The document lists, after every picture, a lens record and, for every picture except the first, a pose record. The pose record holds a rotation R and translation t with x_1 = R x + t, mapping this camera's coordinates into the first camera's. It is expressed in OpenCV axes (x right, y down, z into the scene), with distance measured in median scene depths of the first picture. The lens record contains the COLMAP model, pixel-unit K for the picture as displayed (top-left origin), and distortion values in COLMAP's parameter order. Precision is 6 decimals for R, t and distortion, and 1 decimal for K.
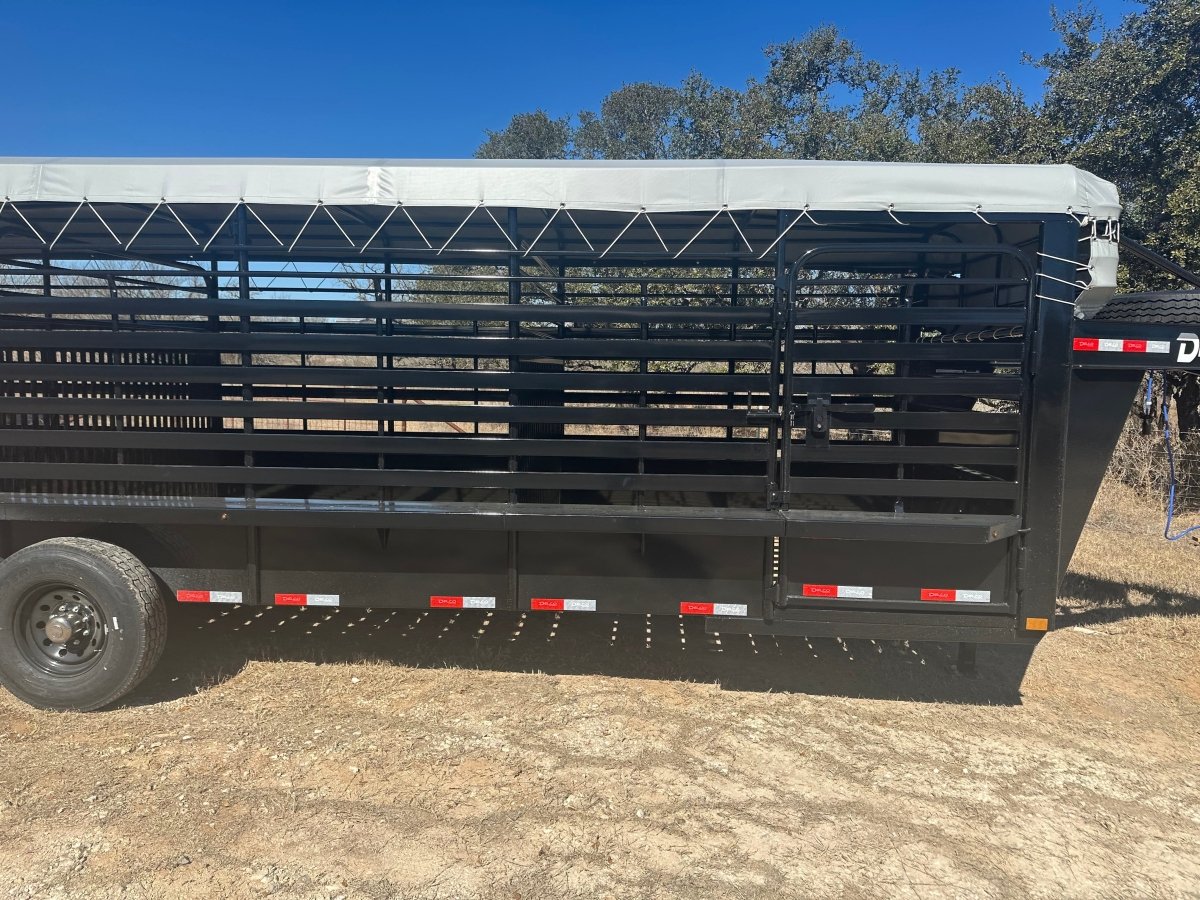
lens RADIAL K [[845.6, 0, 599.7], [0, 845.6, 438.2], [0, 0, 1]] dist [0.039532, -0.050926]
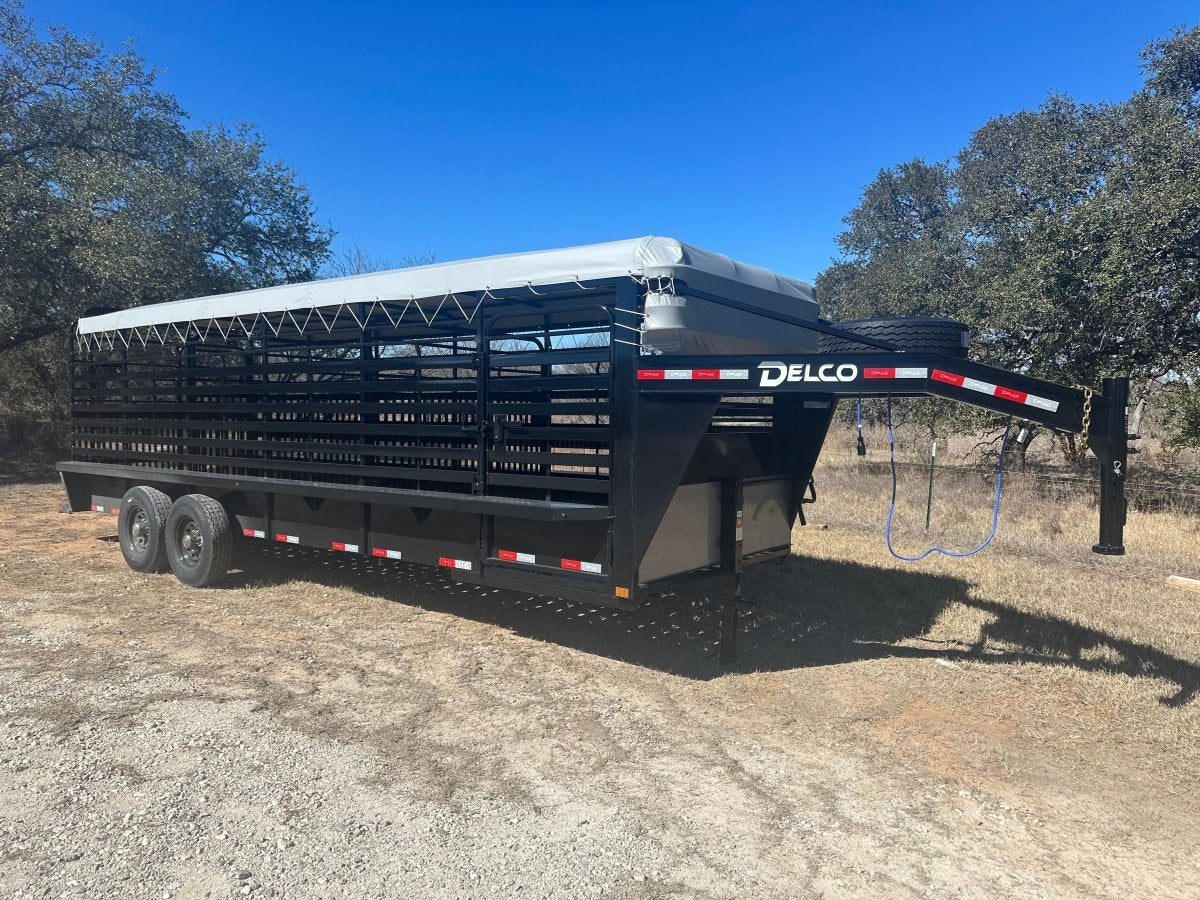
lens RADIAL K [[842.0, 0, 598.4], [0, 842.0, 439.3], [0, 0, 1]] dist [0.052176, -0.058228]
pose [[0.832234, 0.007695, -0.554372, 1.132647], [-0.041686, 0.997942, -0.048727, 0.048696], [0.552856, 0.063661, 0.830841, -0.081864]]
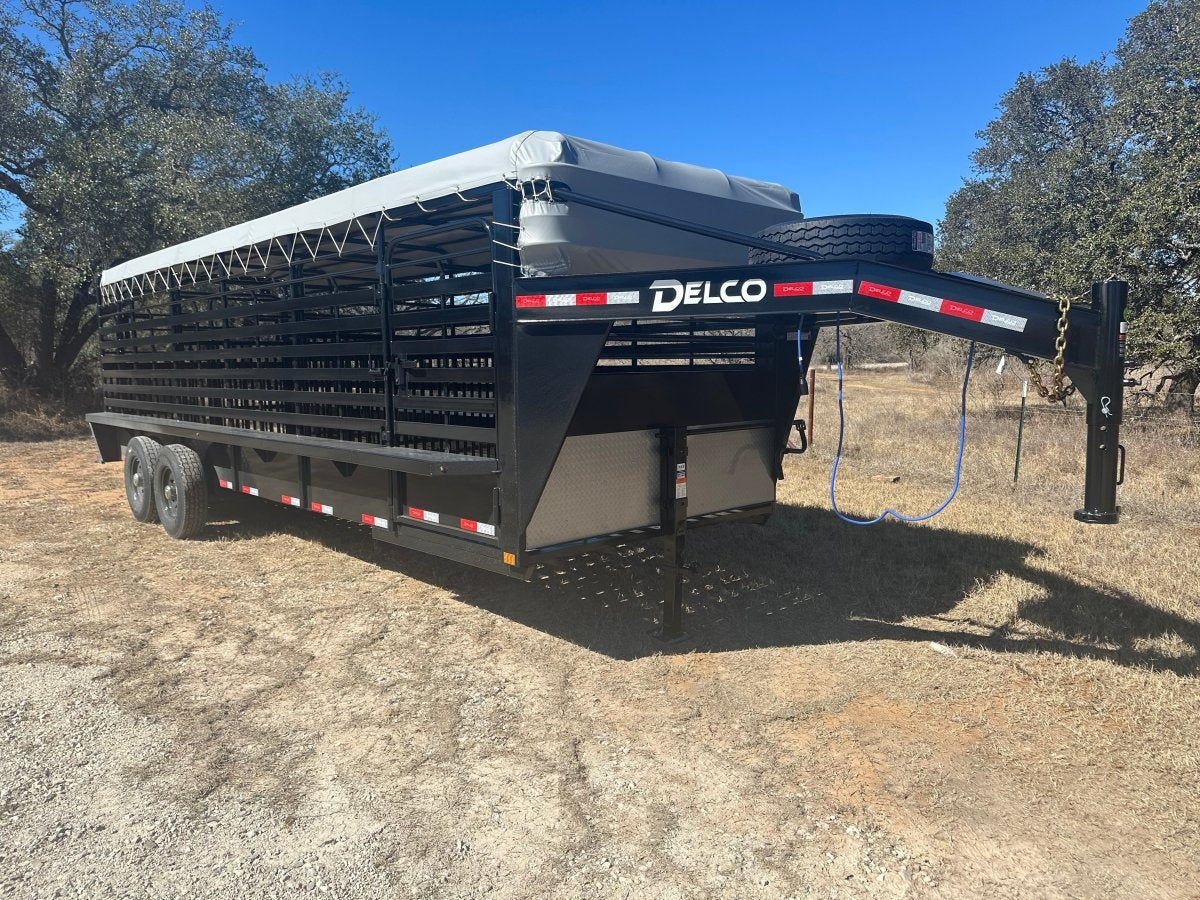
lens RADIAL K [[845.6, 0, 599.7], [0, 845.6, 438.2], [0, 0, 1]] dist [0.039532, -0.050926]
pose [[0.725970, 0.038191, -0.686666, 1.283447], [-0.035394, 0.999209, 0.018154, 0.036254], [0.686815, 0.011125, 0.726747, 0.275308]]
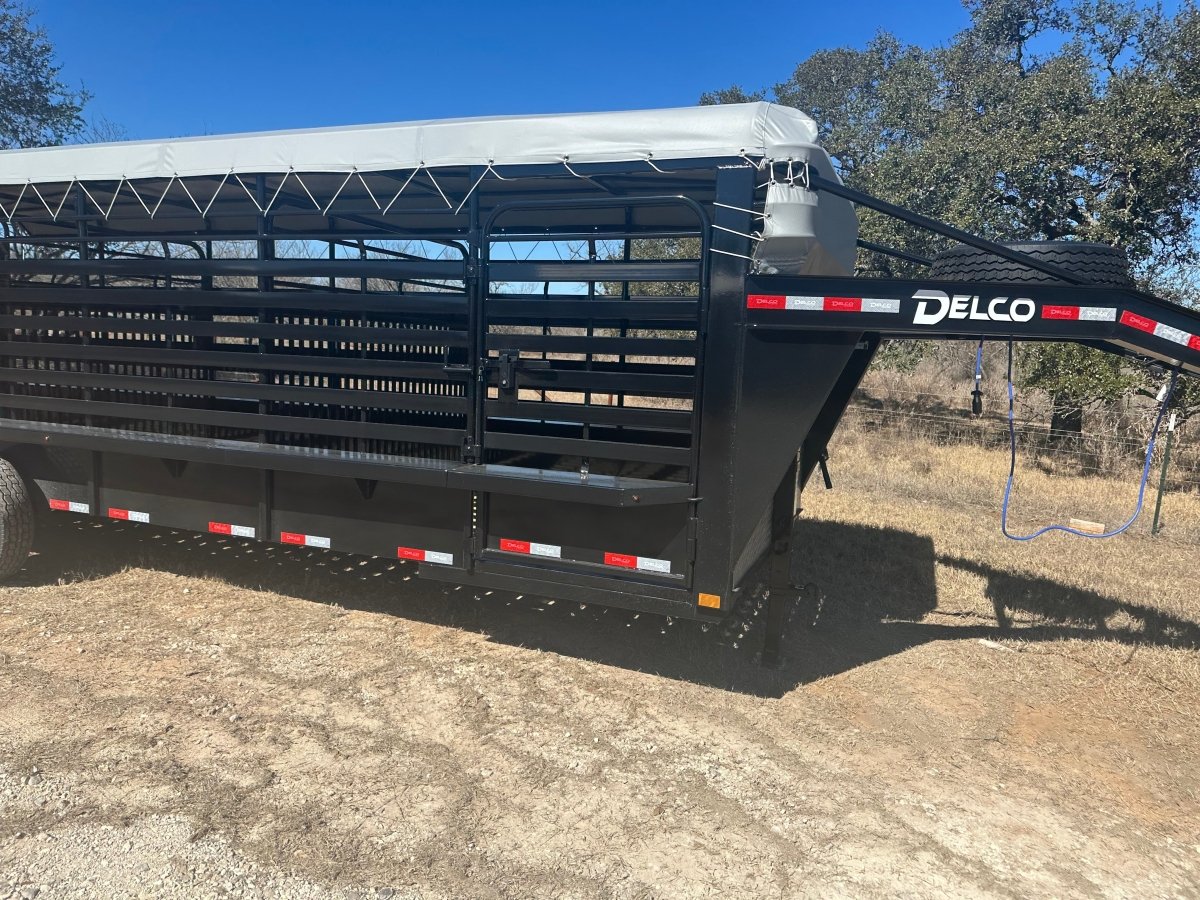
lens RADIAL K [[848.8, 0, 595.2], [0, 848.8, 435.9], [0, 0, 1]] dist [0.006590, -0.004520]
pose [[0.949871, 0.054040, -0.307938, 0.640921], [-0.048764, 0.998502, 0.024809, 0.019020], [0.308817, -0.008549, 0.951083, 0.075532]]
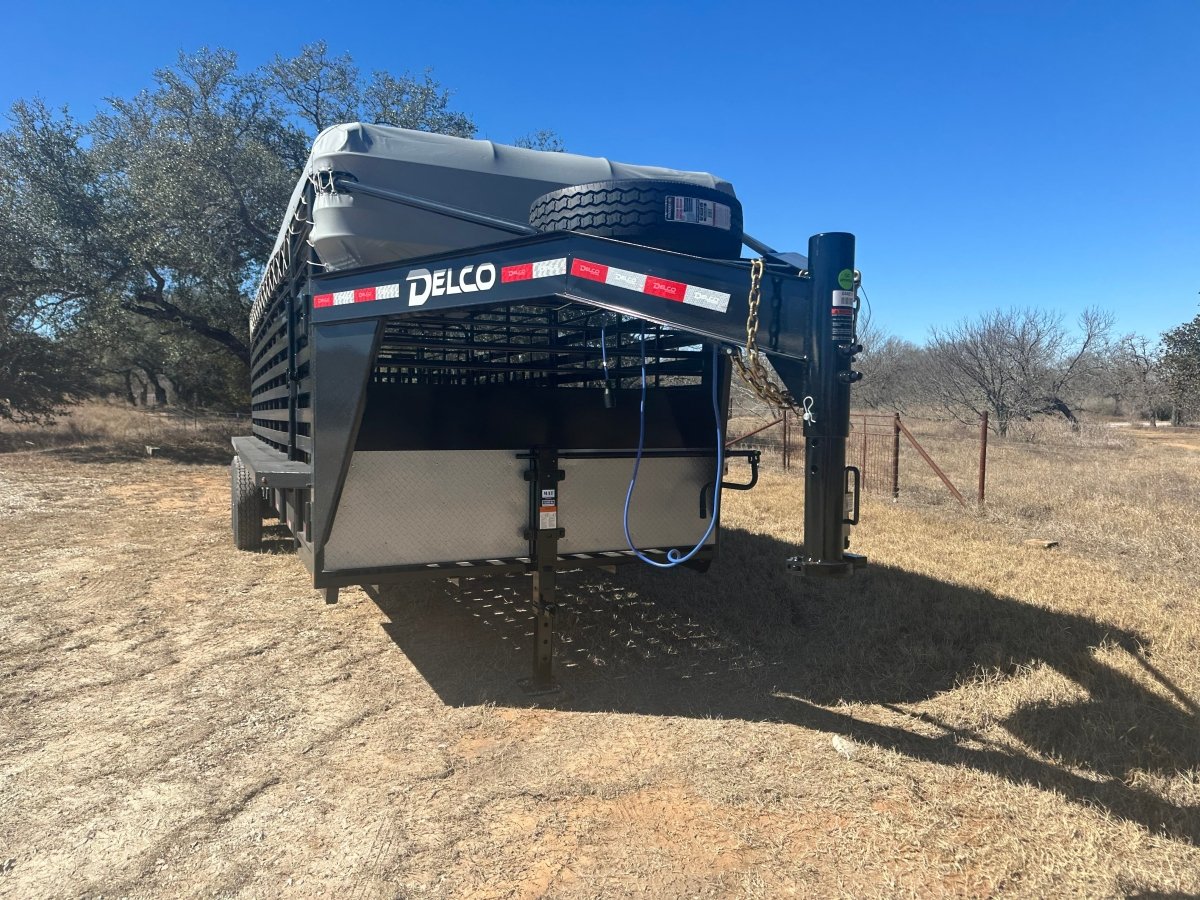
lens RADIAL K [[851.6, 0, 604.8], [0, 851.6, 451.1], [0, 0, 1]] dist [0.061280, -0.109068]
pose [[0.463822, 0.027769, -0.885493, 1.513810], [-0.075027, 0.997149, -0.008029, 0.045238], [0.882746, 0.070160, 0.464583, 0.785351]]
